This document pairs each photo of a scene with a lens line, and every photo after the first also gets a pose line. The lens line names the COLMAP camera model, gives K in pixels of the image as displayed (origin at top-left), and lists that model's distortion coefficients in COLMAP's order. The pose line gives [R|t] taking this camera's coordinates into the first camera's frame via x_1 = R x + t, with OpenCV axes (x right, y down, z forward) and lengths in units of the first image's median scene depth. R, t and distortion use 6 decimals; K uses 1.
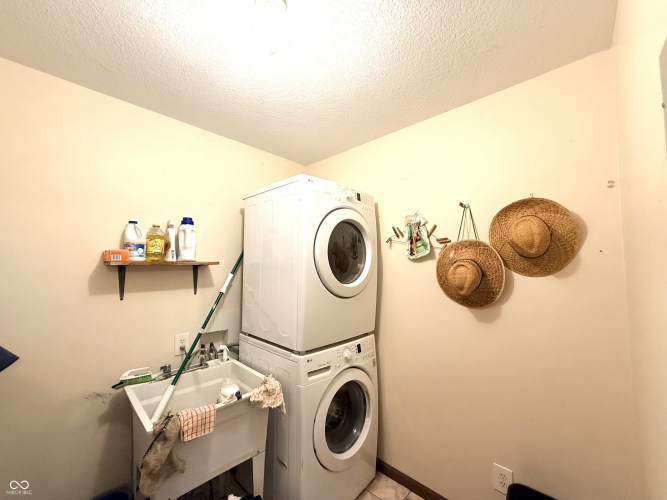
lens RADIAL K [[265.0, 0, 331.8], [0, 265.0, 250.3], [0, 0, 1]] dist [0.001164, -0.000618]
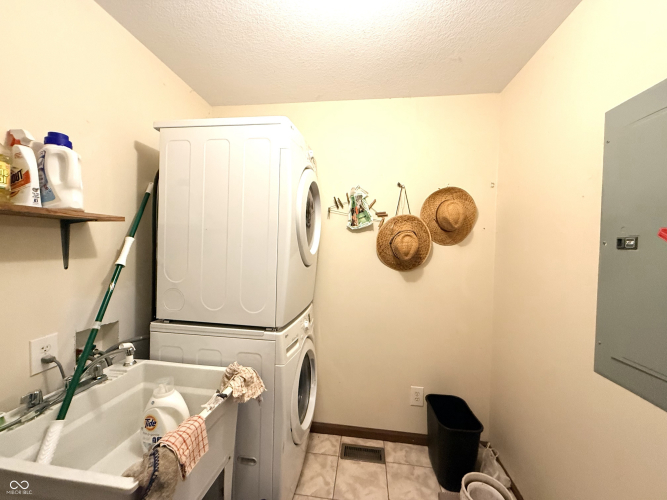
lens RADIAL K [[265.0, 0, 331.8], [0, 265.0, 250.0], [0, 0, 1]] dist [0.001164, -0.000618]
pose [[0.810967, 0.010436, 0.584998, -0.423794], [-0.057623, 0.996405, 0.062107, 0.059126], [-0.582247, -0.084076, 0.808653, 0.193631]]
